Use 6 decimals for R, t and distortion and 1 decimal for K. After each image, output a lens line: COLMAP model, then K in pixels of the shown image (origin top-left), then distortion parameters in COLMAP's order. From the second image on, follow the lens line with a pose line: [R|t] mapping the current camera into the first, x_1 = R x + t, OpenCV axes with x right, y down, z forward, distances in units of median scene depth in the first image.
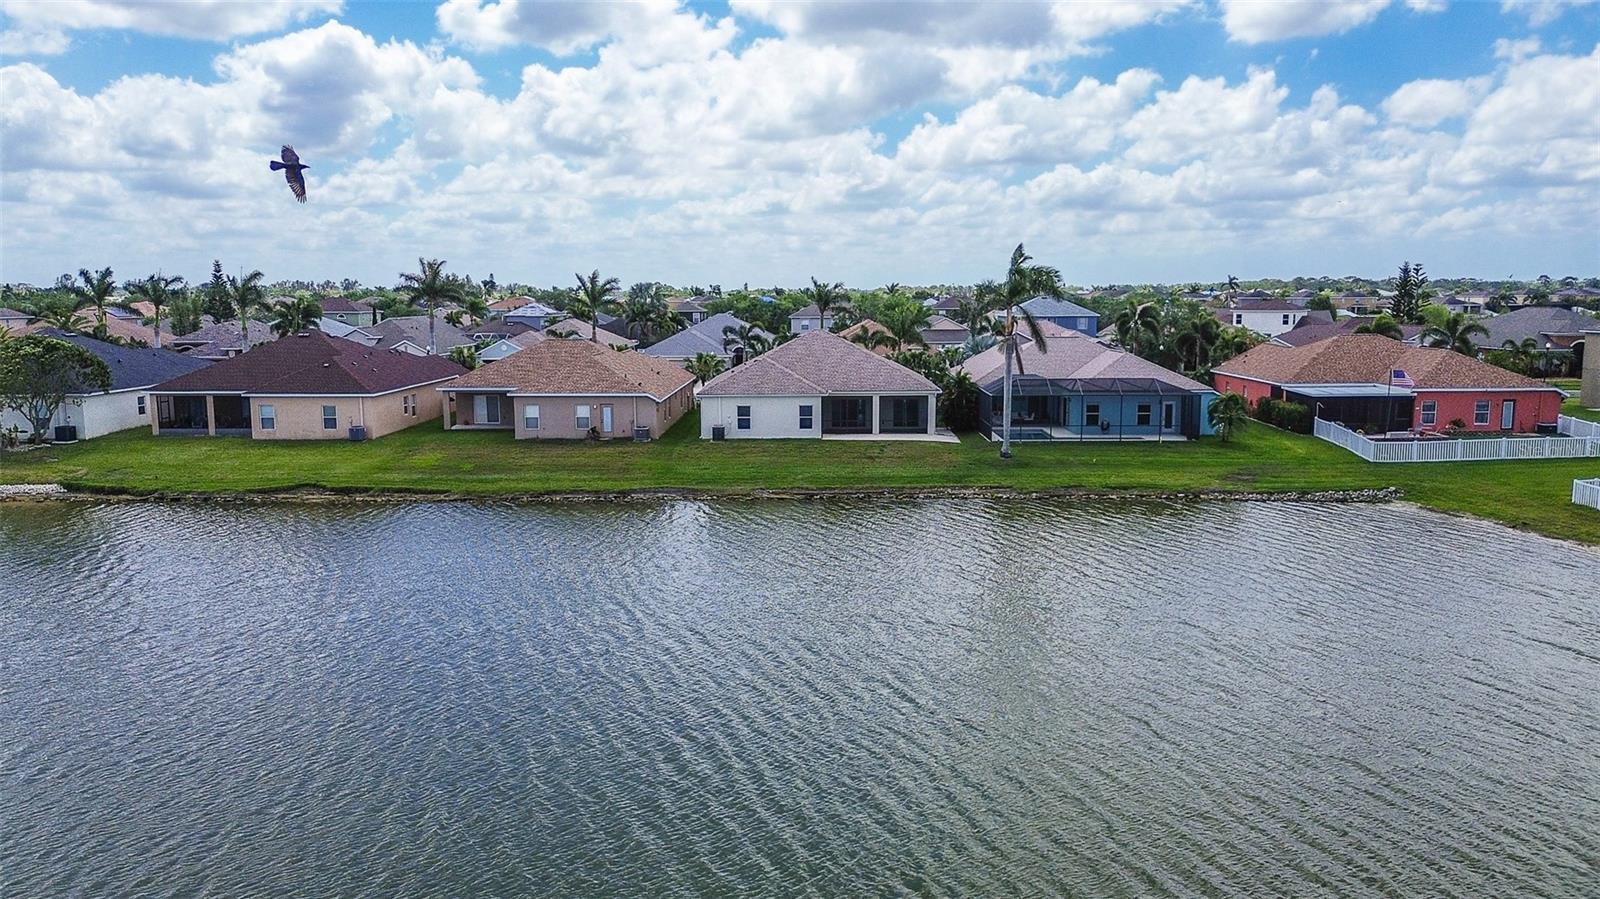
lens RADIAL K [[1176.2, 0, 800.0], [0, 1176.2, 449.5], [0, 0, 1]] dist [0.074338, -0.044816]
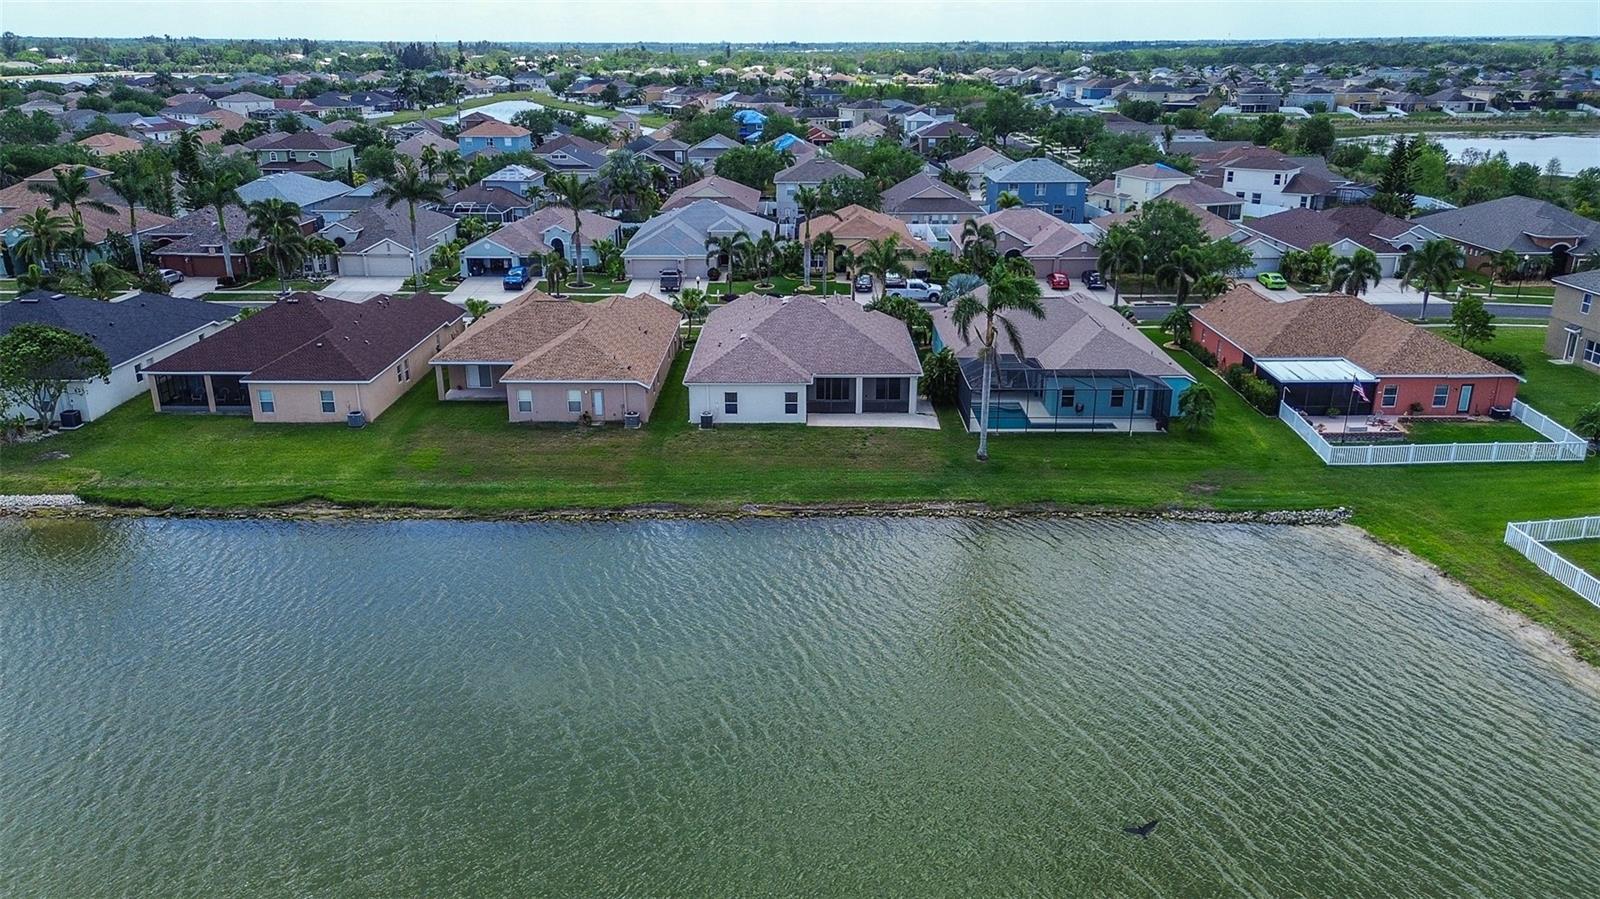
lens RADIAL K [[1176.2, 0, 800.0], [0, 1176.2, 449.5], [0, 0, 1]] dist [0.074338, -0.044816]
pose [[0.999908, 0.002300, 0.013393, -0.001017], [-0.004957, 0.979411, 0.201814, -0.195963], [-0.012653, -0.201862, 0.979332, -0.019905]]
